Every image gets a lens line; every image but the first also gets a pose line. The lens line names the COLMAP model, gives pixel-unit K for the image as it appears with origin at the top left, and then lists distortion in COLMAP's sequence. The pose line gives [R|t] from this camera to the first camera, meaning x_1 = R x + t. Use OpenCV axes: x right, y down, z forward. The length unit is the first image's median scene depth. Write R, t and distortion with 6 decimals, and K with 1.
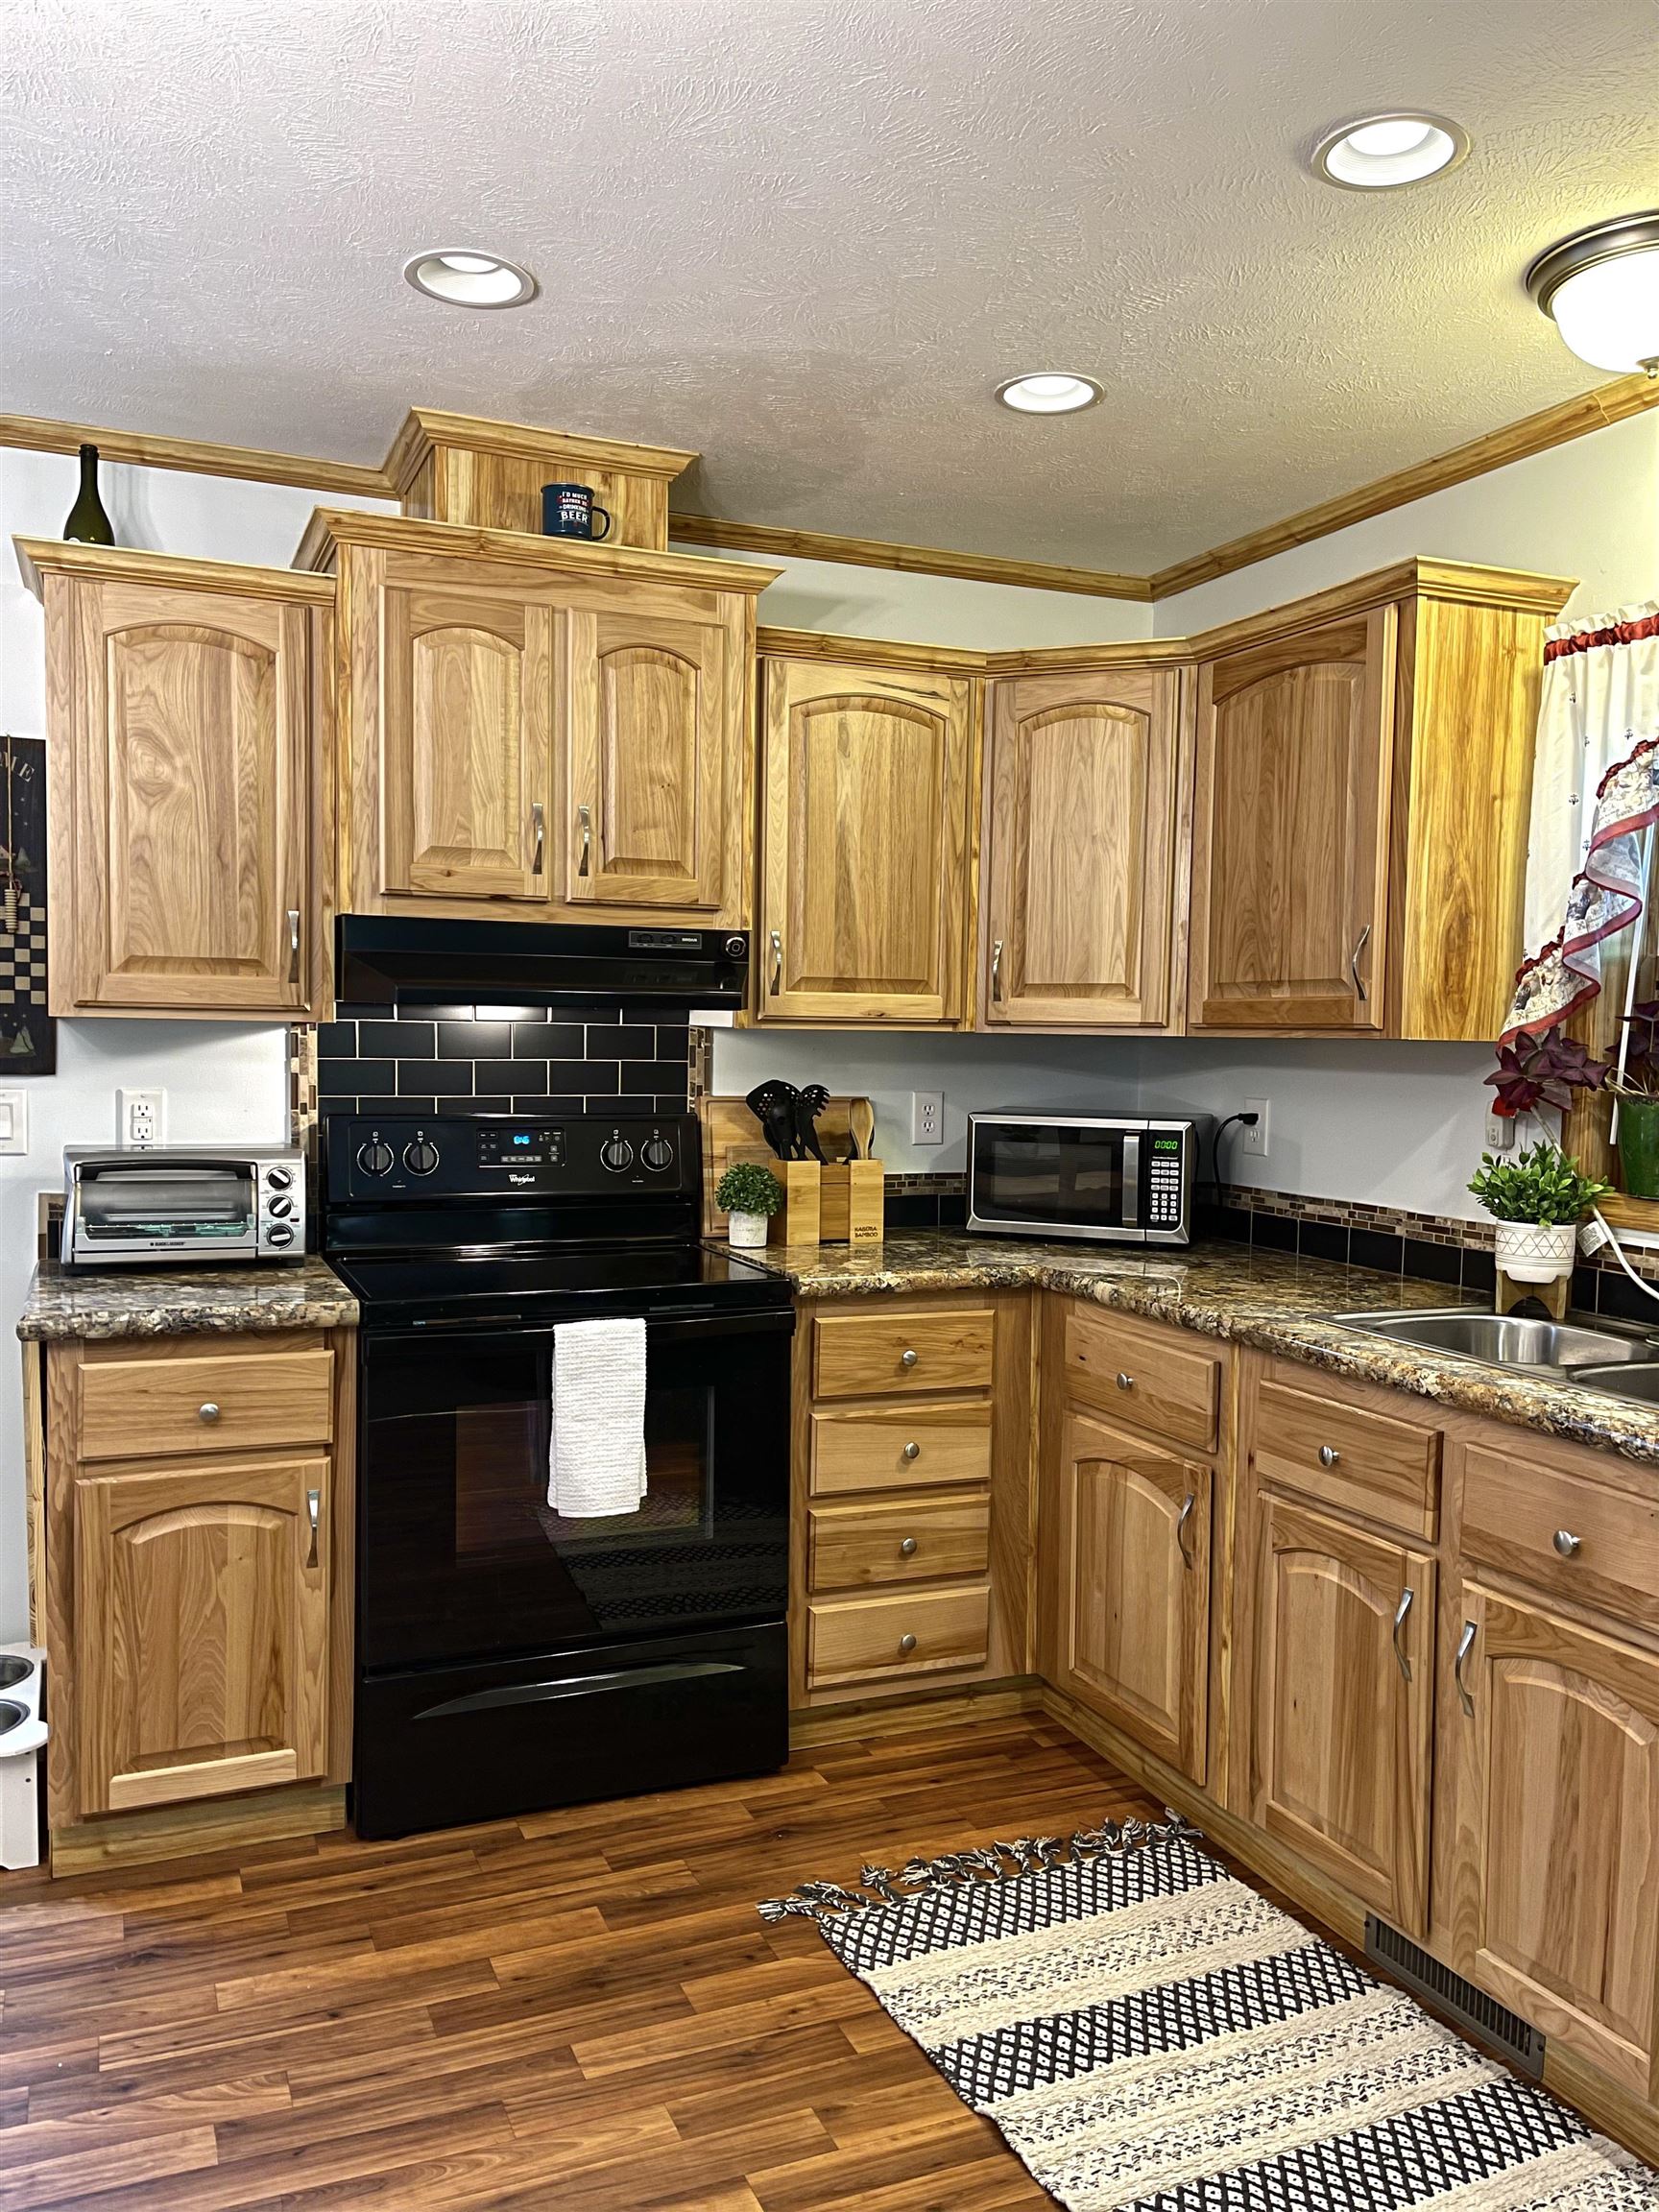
lens RADIAL K [[1679.1, 0, 831.4], [0, 1679.1, 1116.1], [0, 0, 1]] dist [0.076876, -0.099895]
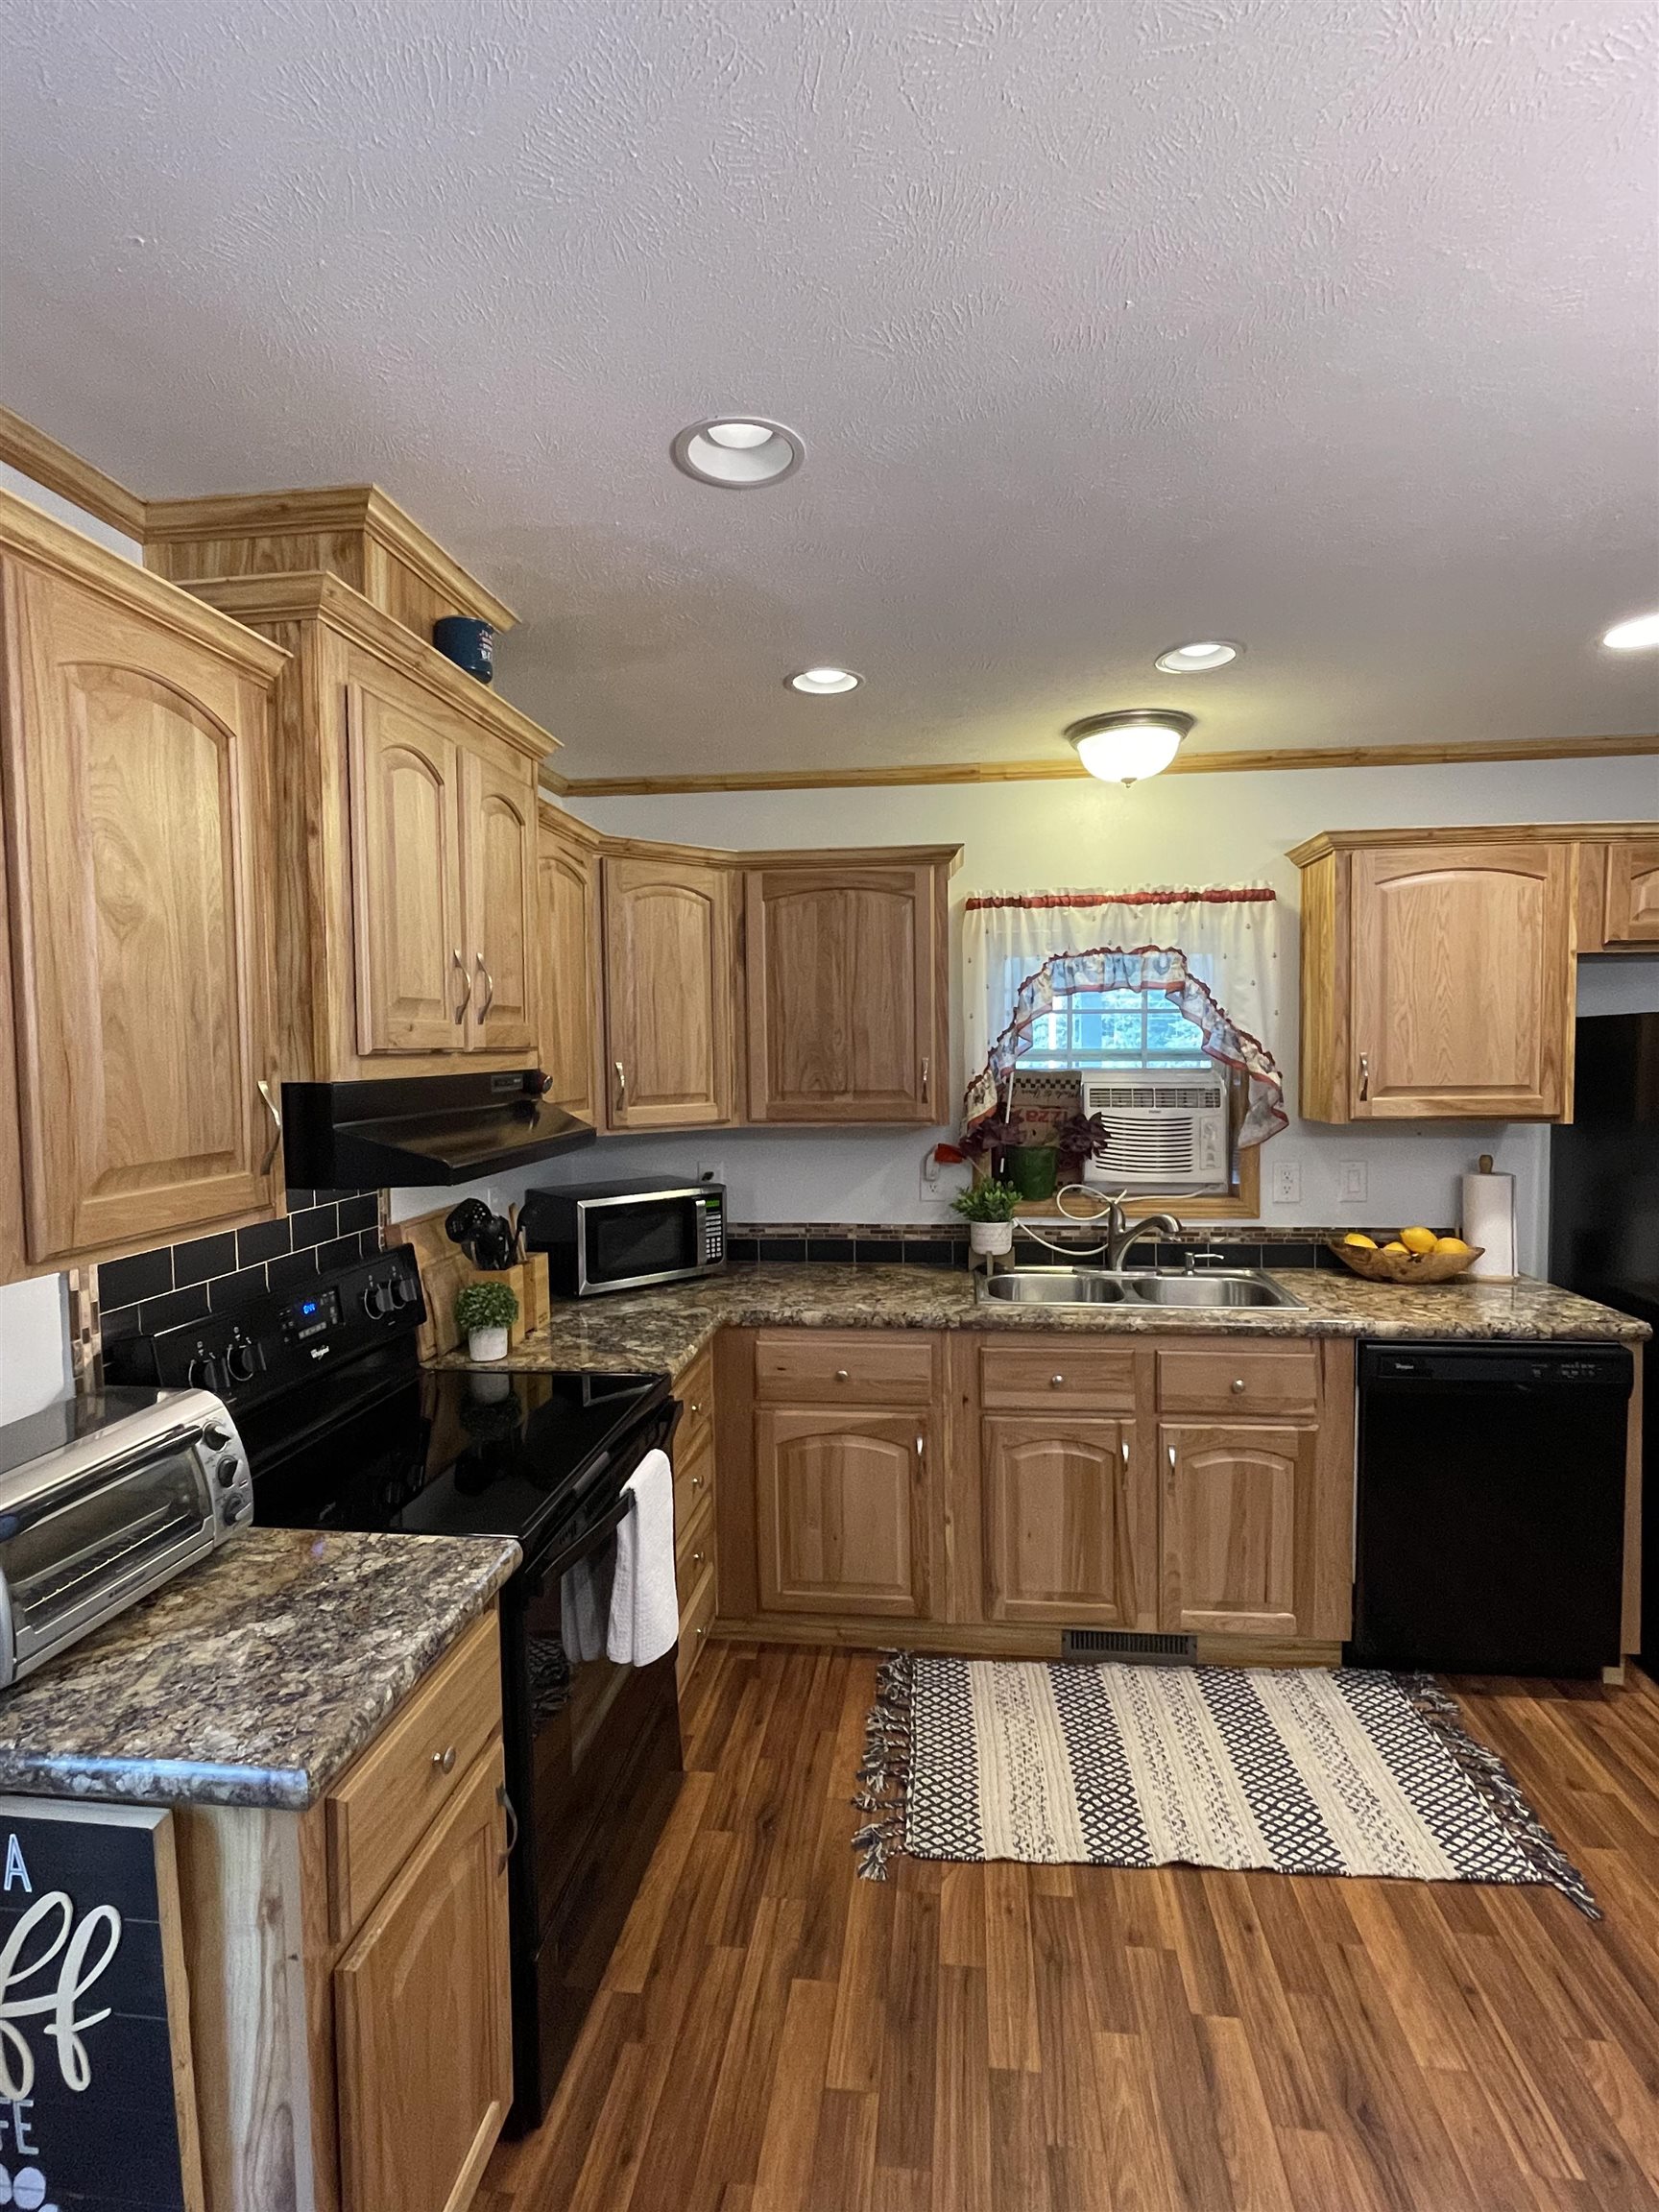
lens RADIAL K [[1075.0, 0, 838.3], [0, 1075.0, 1100.9], [0, 0, 1]] dist [0.001037, -0.006244]
pose [[0.495802, -0.068178, 0.865755, -0.597869], [0.065710, 0.997001, 0.040883, -0.113198], [-0.865946, 0.036619, 0.498795, 0.527247]]
